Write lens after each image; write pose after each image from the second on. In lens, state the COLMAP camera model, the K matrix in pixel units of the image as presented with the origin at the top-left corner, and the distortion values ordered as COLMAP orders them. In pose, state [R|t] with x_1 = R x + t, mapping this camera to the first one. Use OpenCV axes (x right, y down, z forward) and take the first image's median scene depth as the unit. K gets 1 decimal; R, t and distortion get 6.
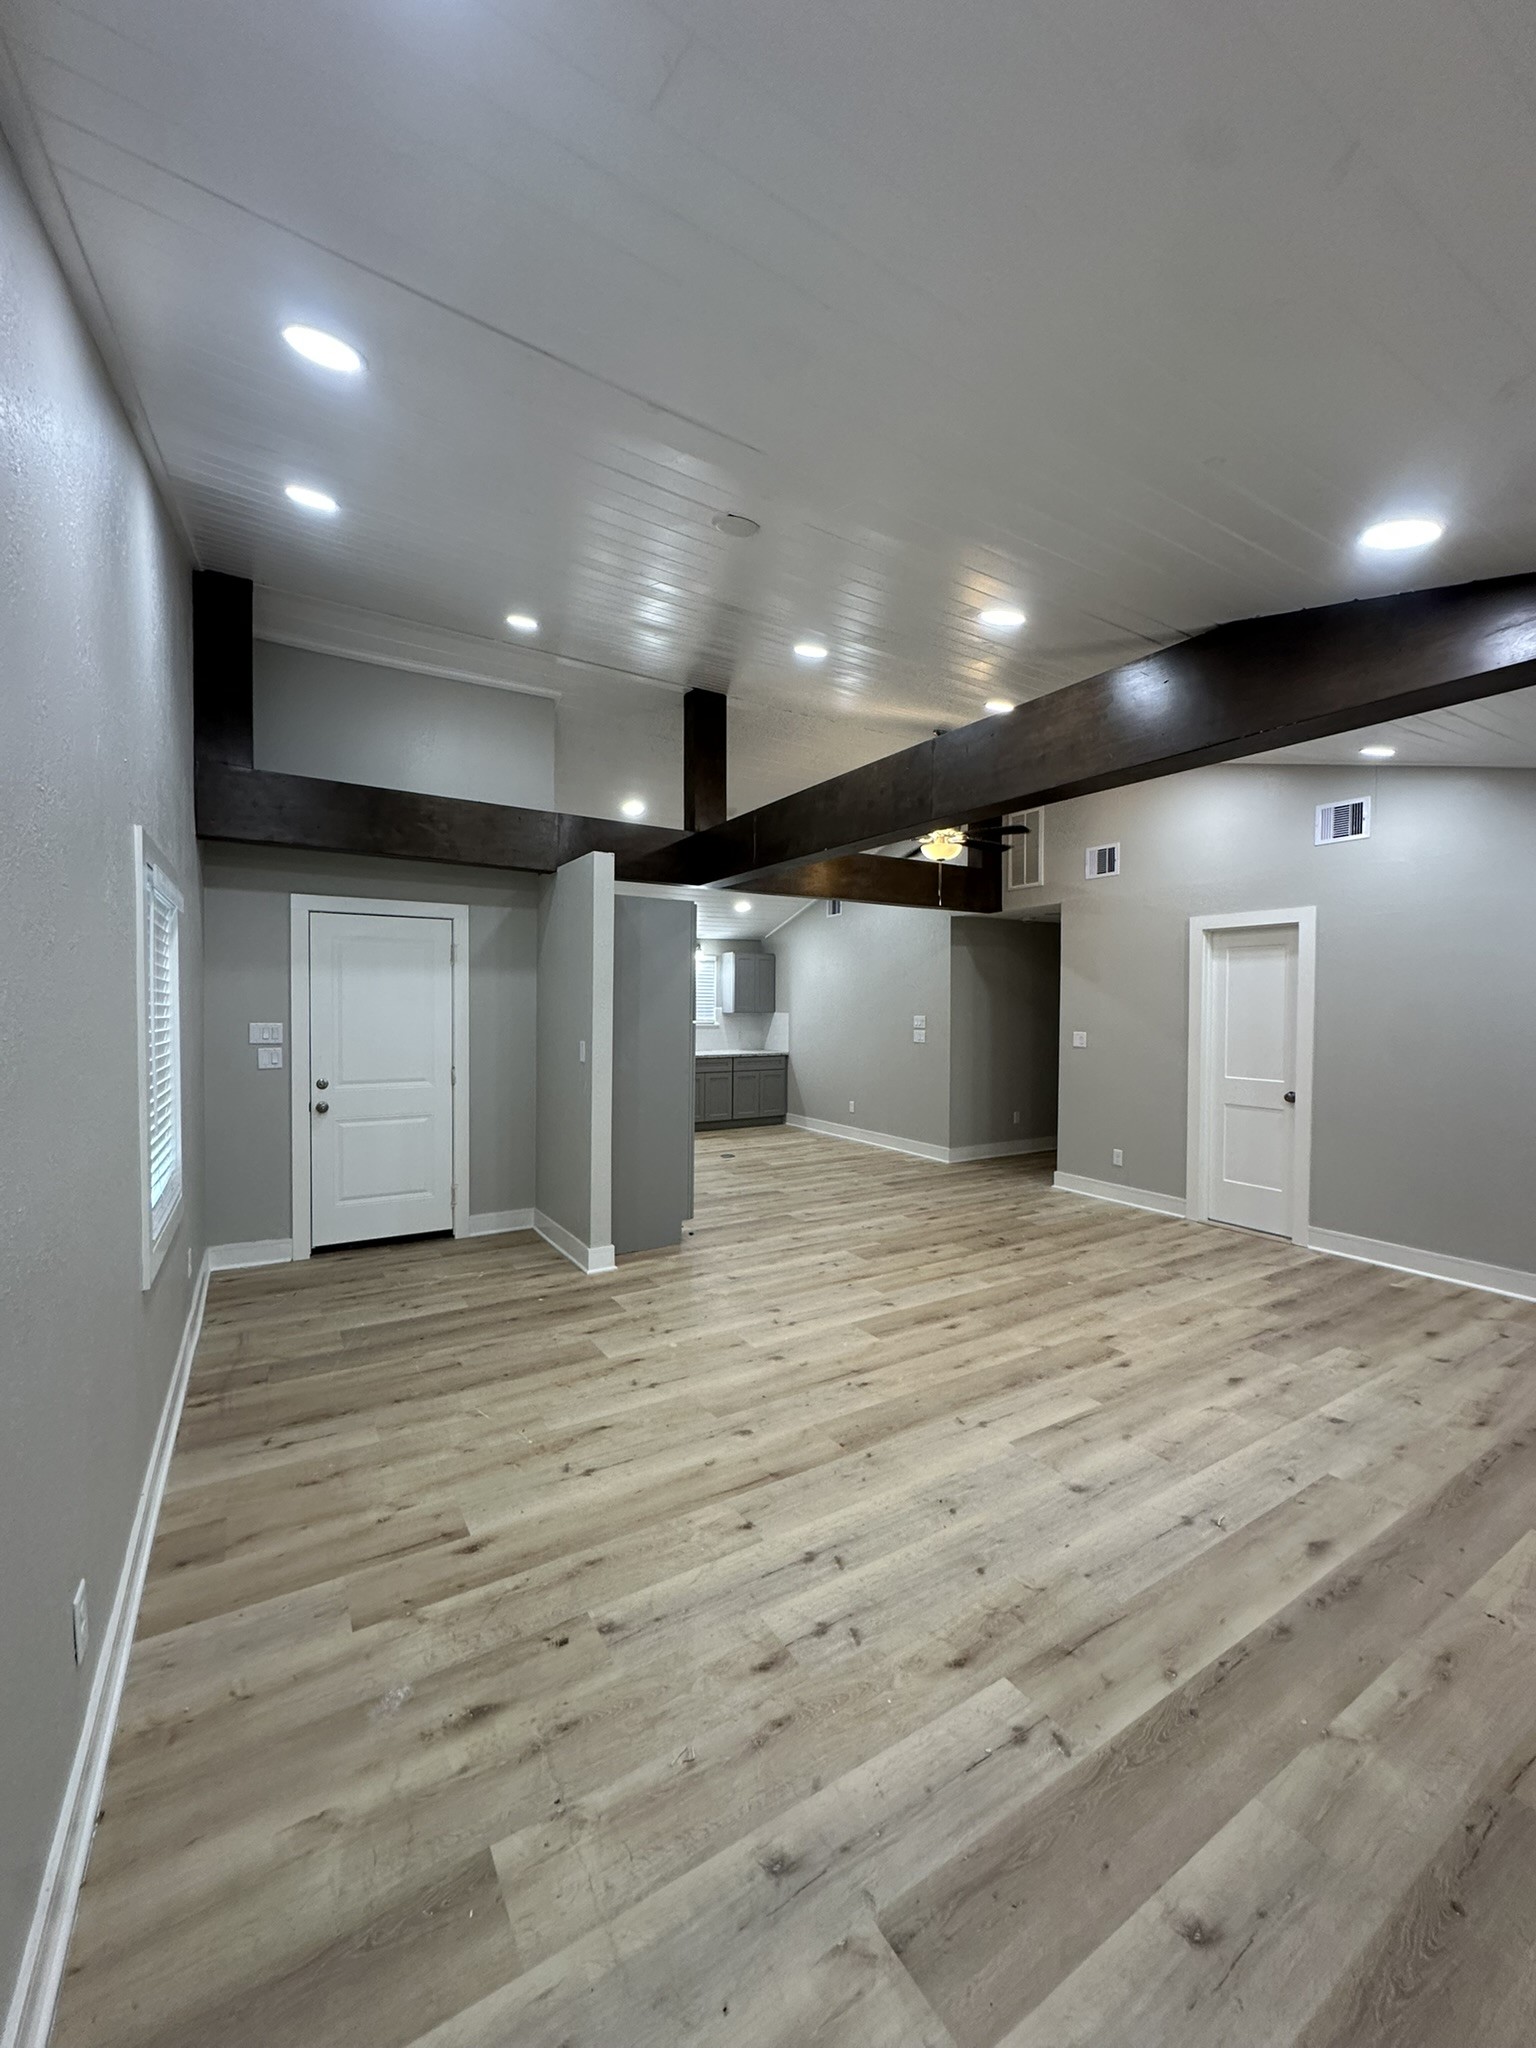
lens RADIAL K [[814.3, 0, 763.9], [0, 814.3, 1024.3], [0, 0, 1]] dist [-0.006392, 0.001249]
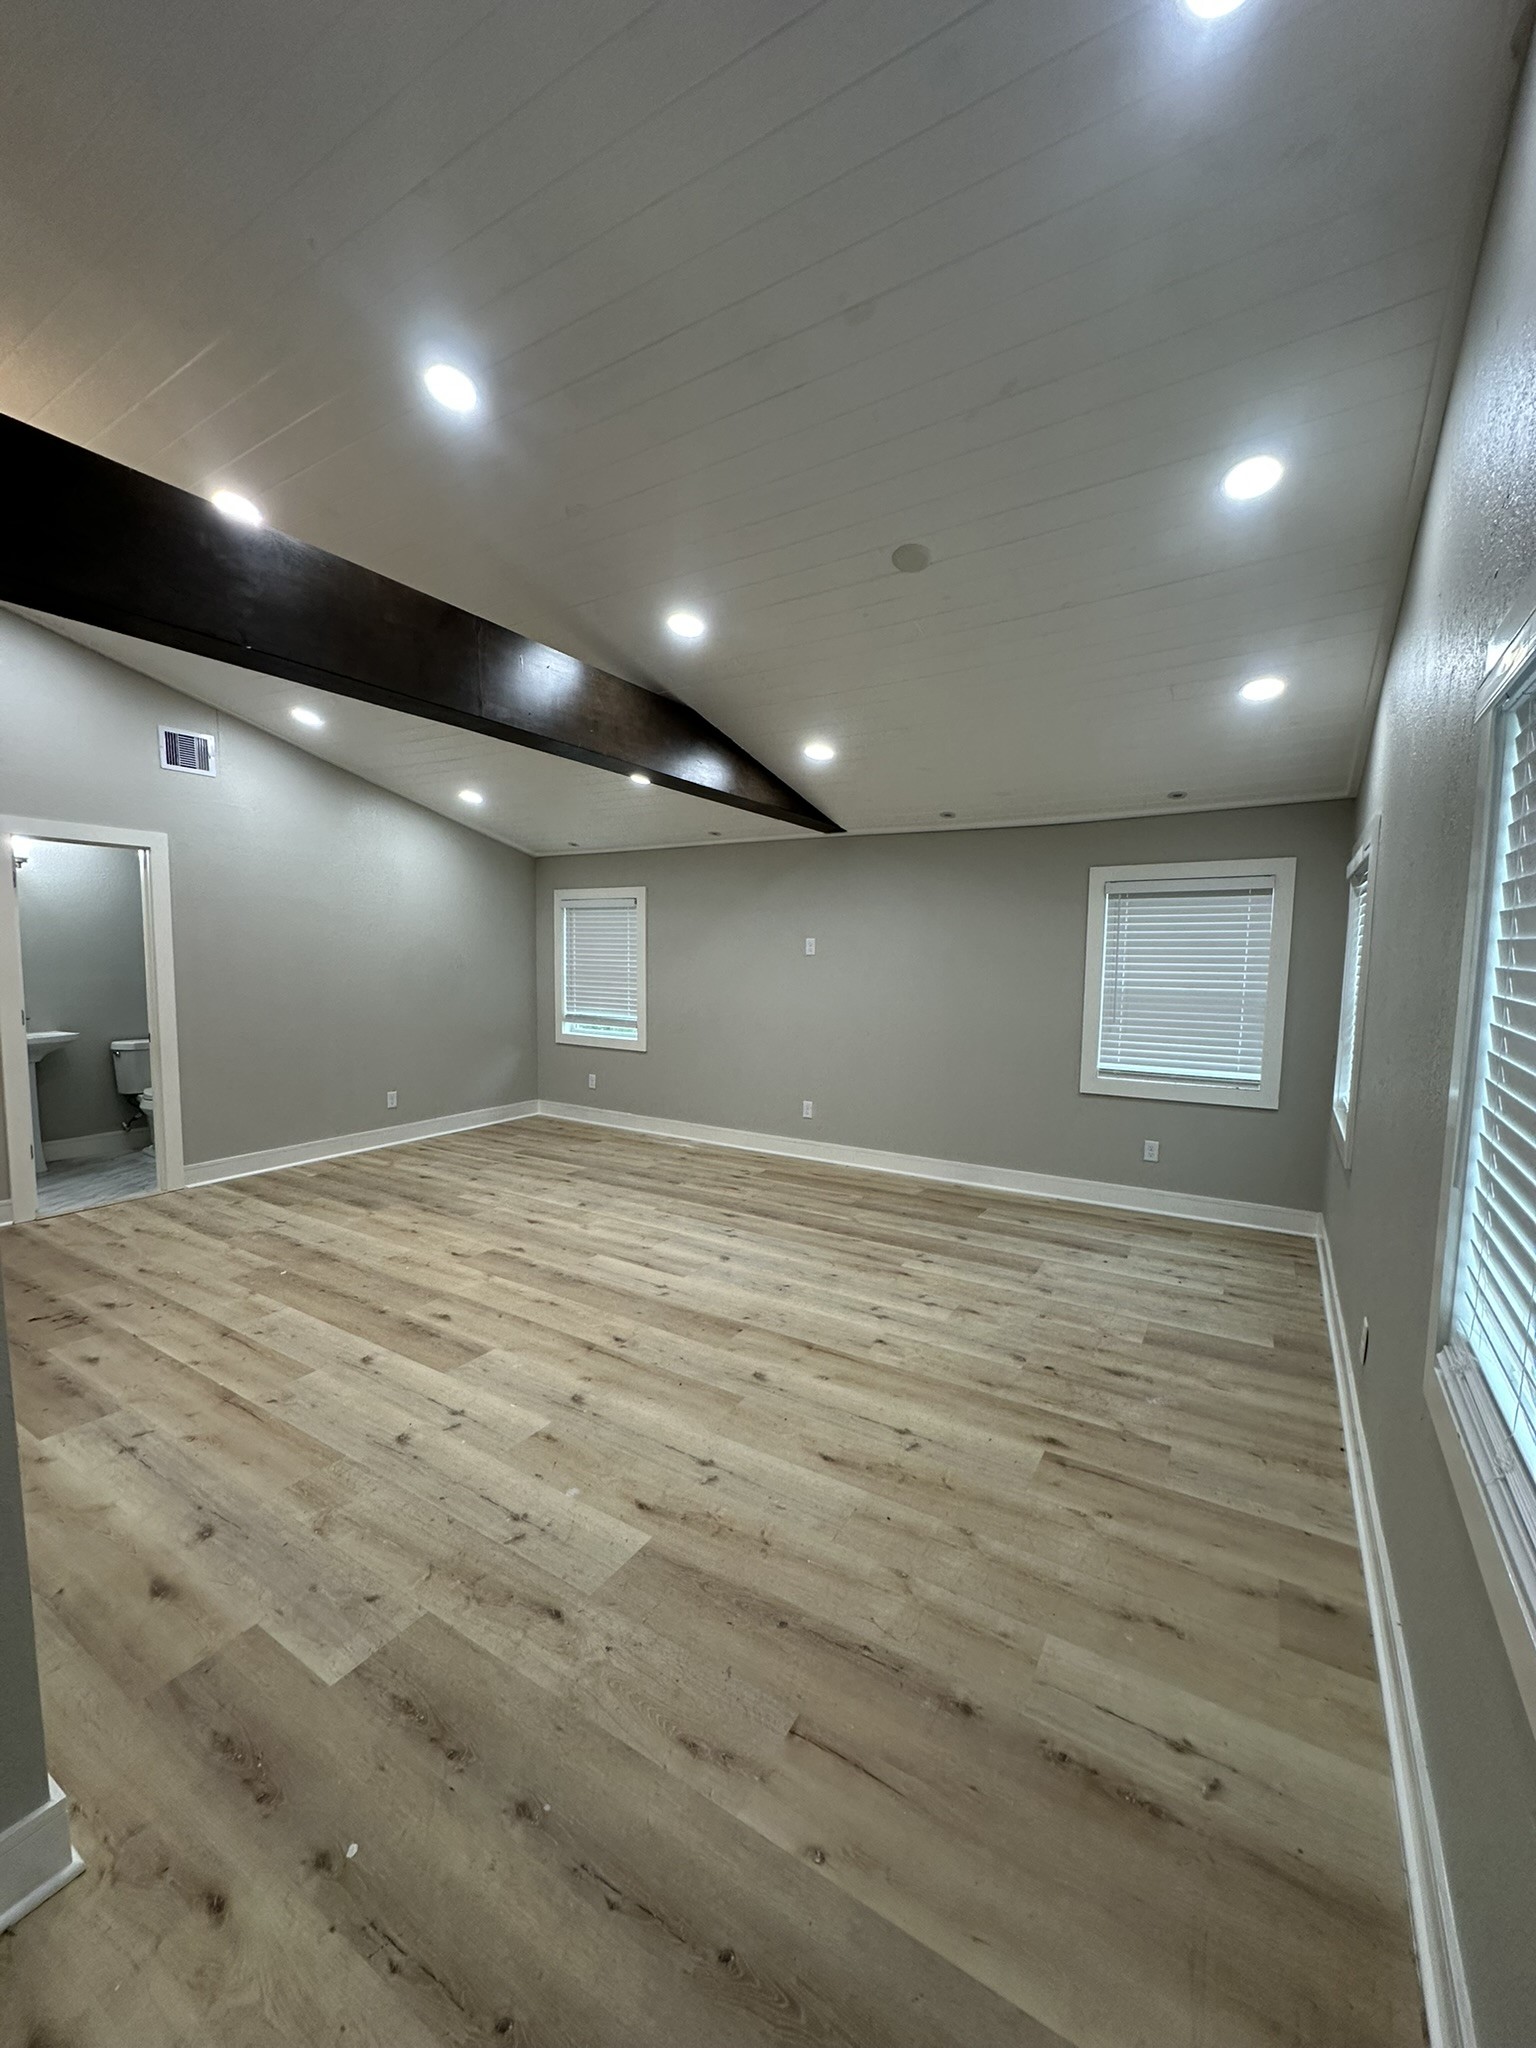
lens RADIAL K [[814.3, 0, 769.1], [0, 814.3, 1025.0], [0, 0, 1]] dist [-0.006392, 0.001249]
pose [[-0.453309, -0.087818, 0.887017, -0.609369], [0.010113, 0.994564, 0.103633, -0.016533], [-0.891296, 0.055948, -0.449957, 0.989641]]
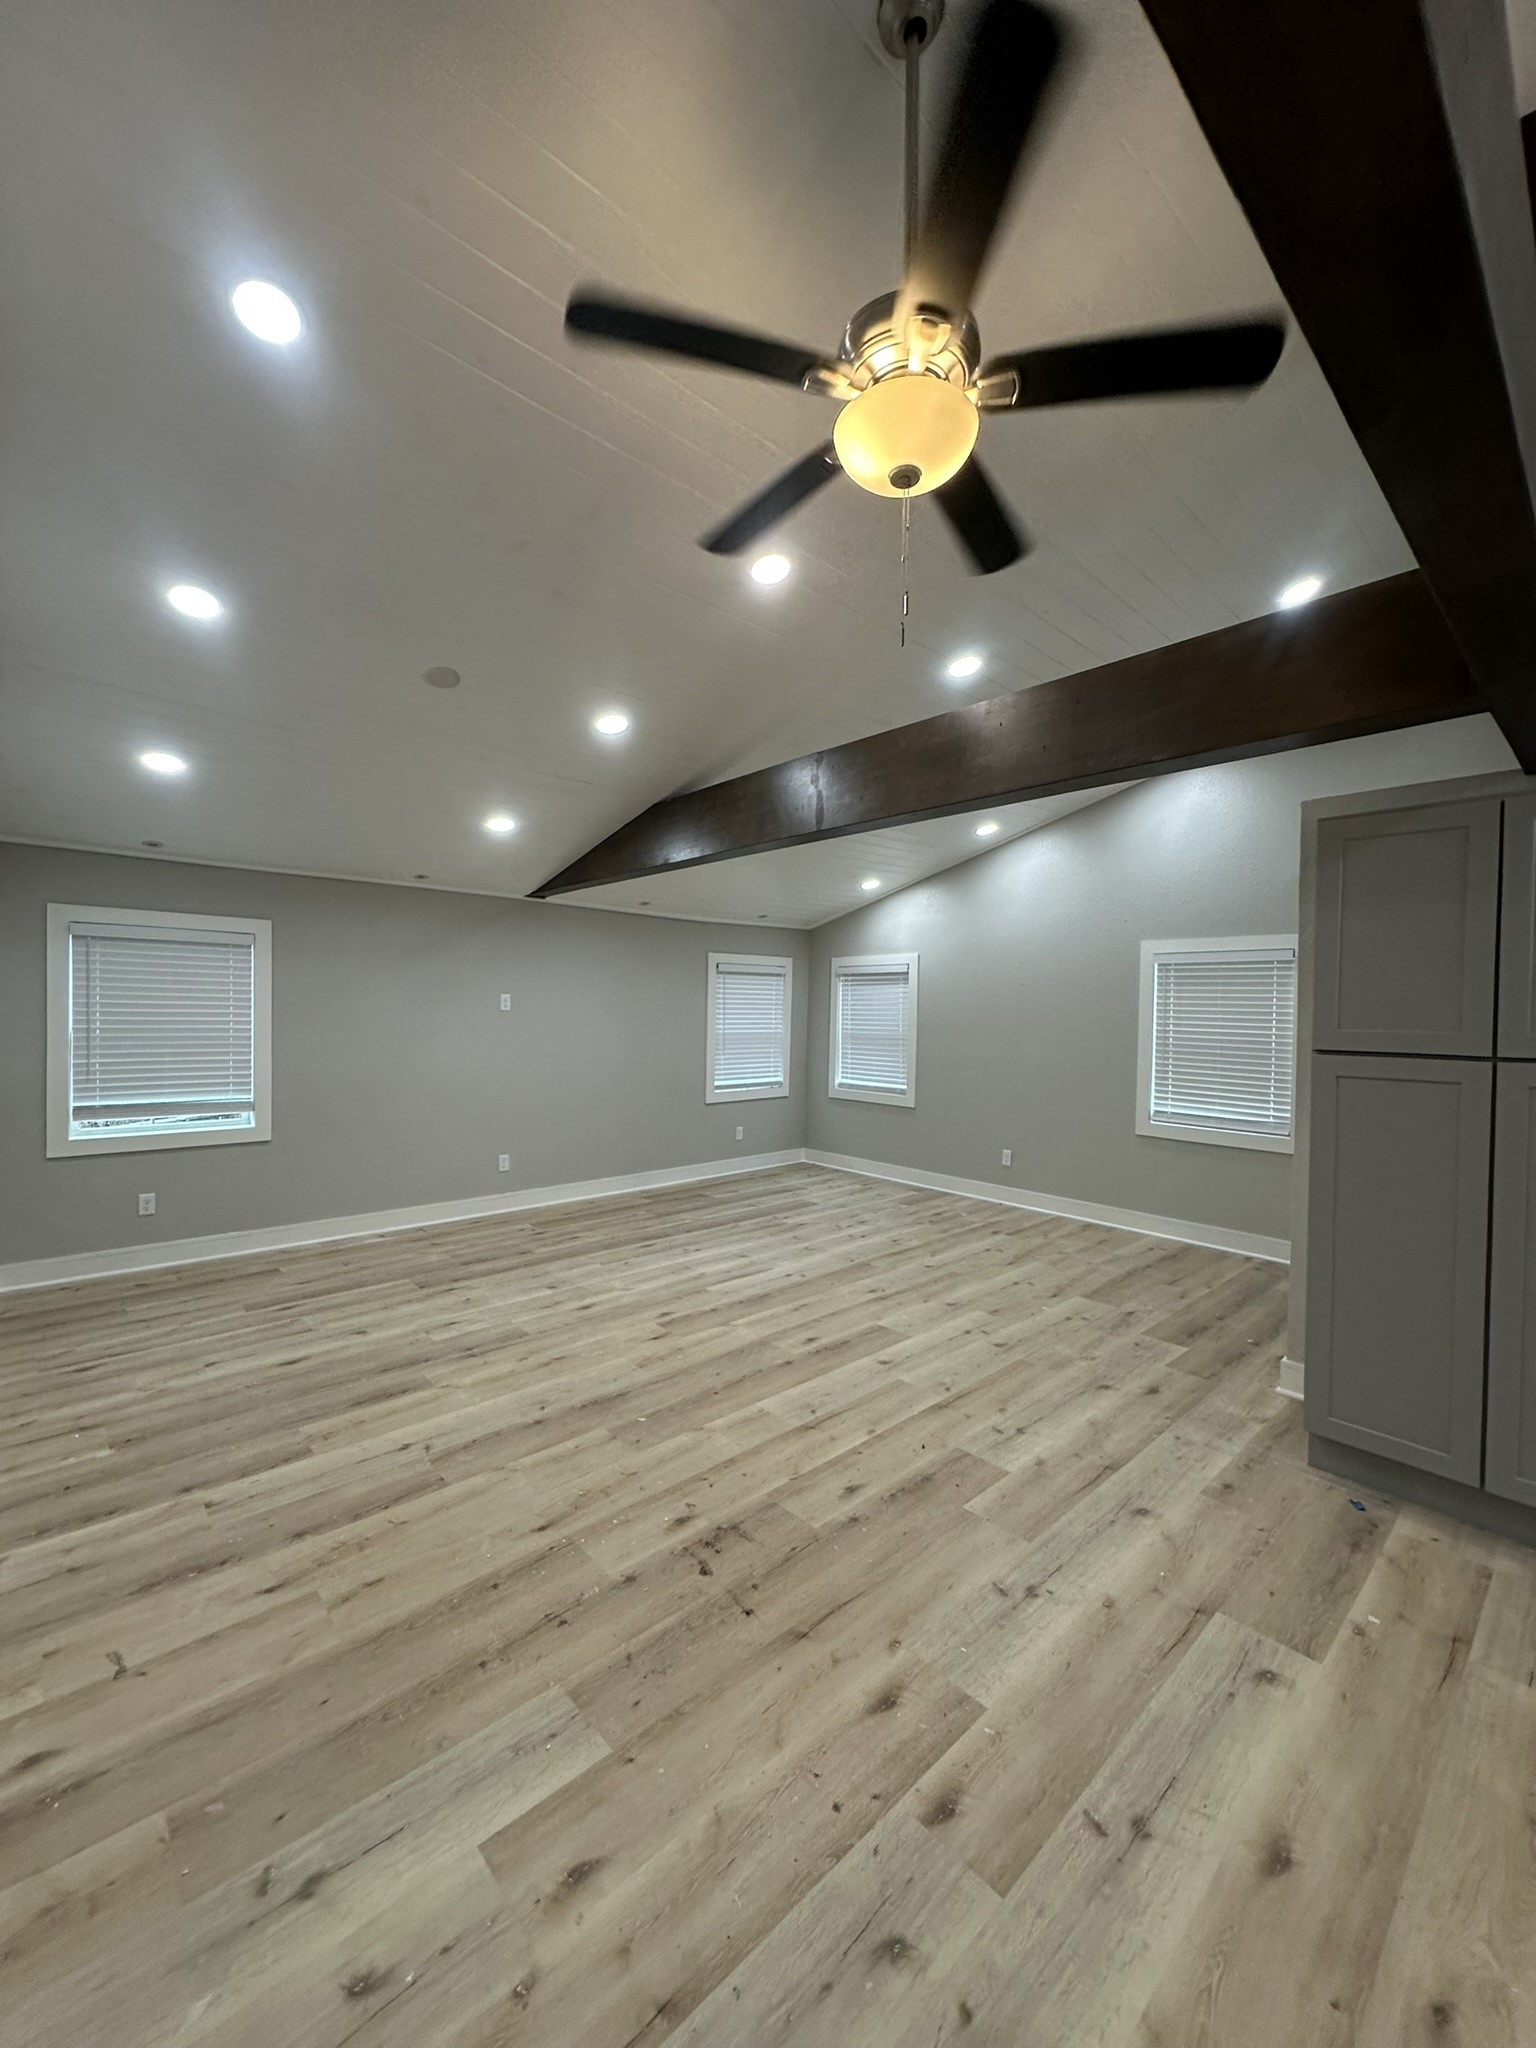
lens RADIAL K [[814.3, 0, 767.5], [0, 814.3, 1024.9], [0, 0, 1]] dist [-0.006392, 0.001249]
pose [[-0.981520, -0.016684, -0.190633, 0.440572], [-0.025676, 0.998666, 0.044792, -0.041689], [0.189631, 0.048859, -0.980639, 1.791414]]
